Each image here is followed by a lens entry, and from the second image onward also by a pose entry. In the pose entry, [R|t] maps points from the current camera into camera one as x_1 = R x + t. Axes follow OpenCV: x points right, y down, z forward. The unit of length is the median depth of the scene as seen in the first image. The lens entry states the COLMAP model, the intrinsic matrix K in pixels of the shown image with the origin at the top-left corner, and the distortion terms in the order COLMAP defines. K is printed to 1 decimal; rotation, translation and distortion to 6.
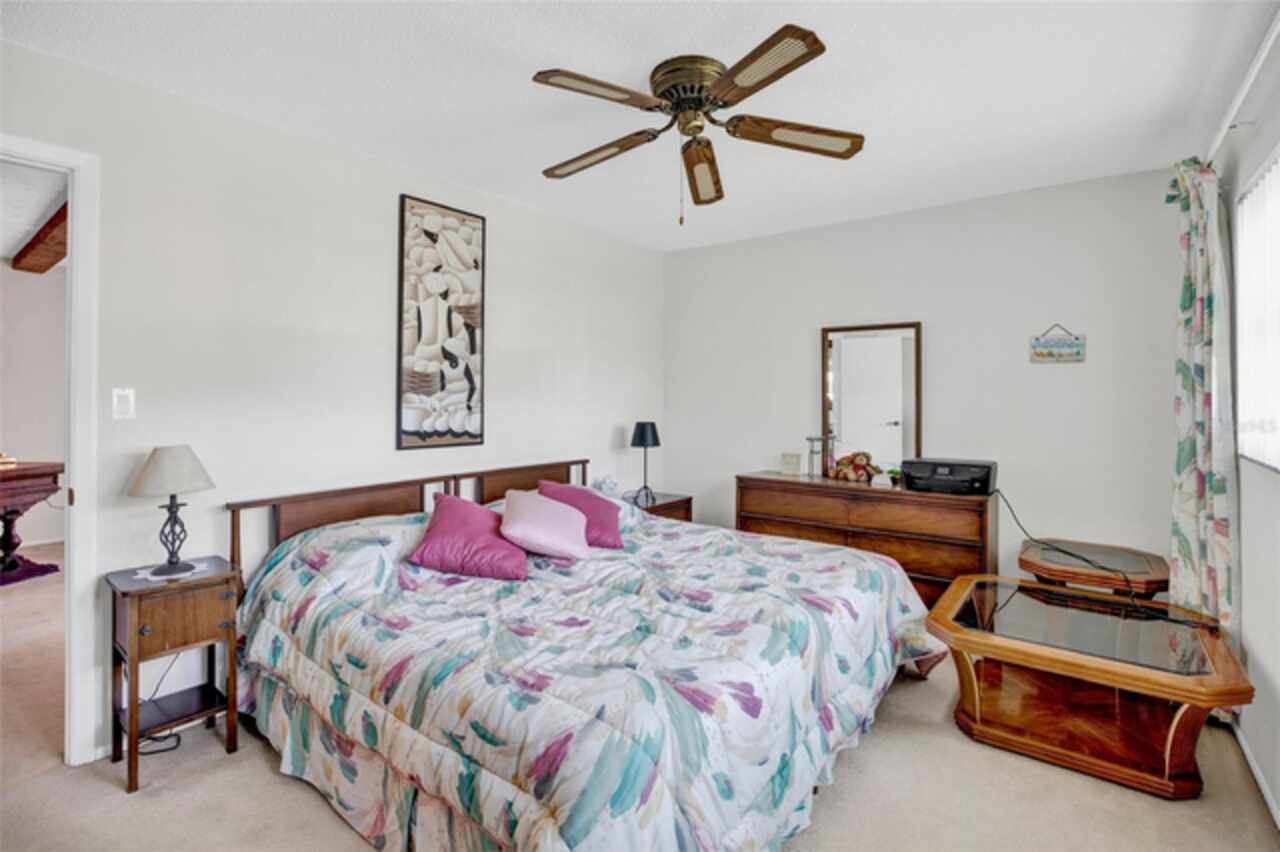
lens RADIAL K [[606.7, 0, 637.0], [0, 606.7, 392.7], [0, 0, 1]] dist [-0.020102, 0.000016]
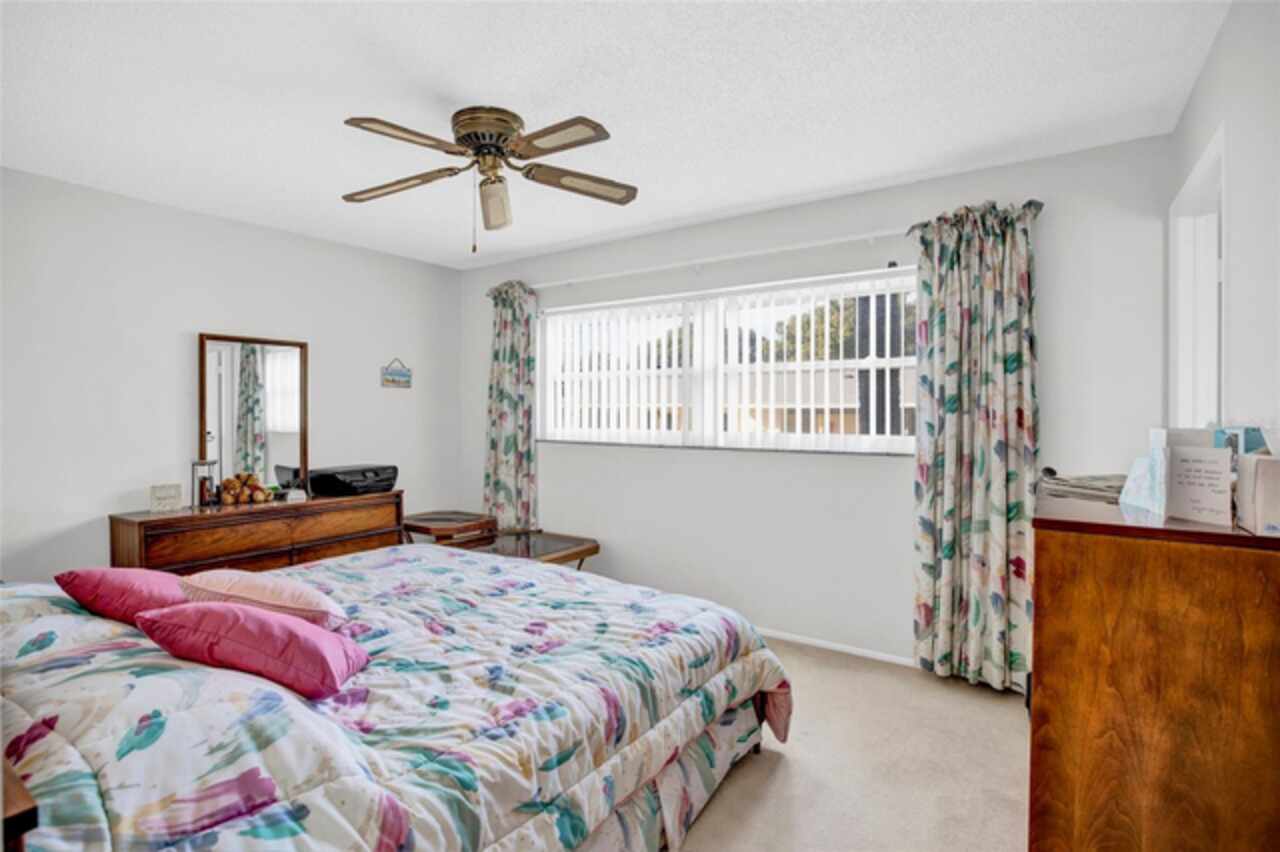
lens RADIAL K [[601.0, 0, 638.3], [0, 601.0, 413.7], [0, 0, 1]] dist [-0.001148, -0.000054]
pose [[-0.050086, -0.005248, 0.998731, -0.701541], [-0.004771, 0.999976, 0.005016, 0.000605], [-0.998734, -0.004514, -0.050110, 0.531738]]
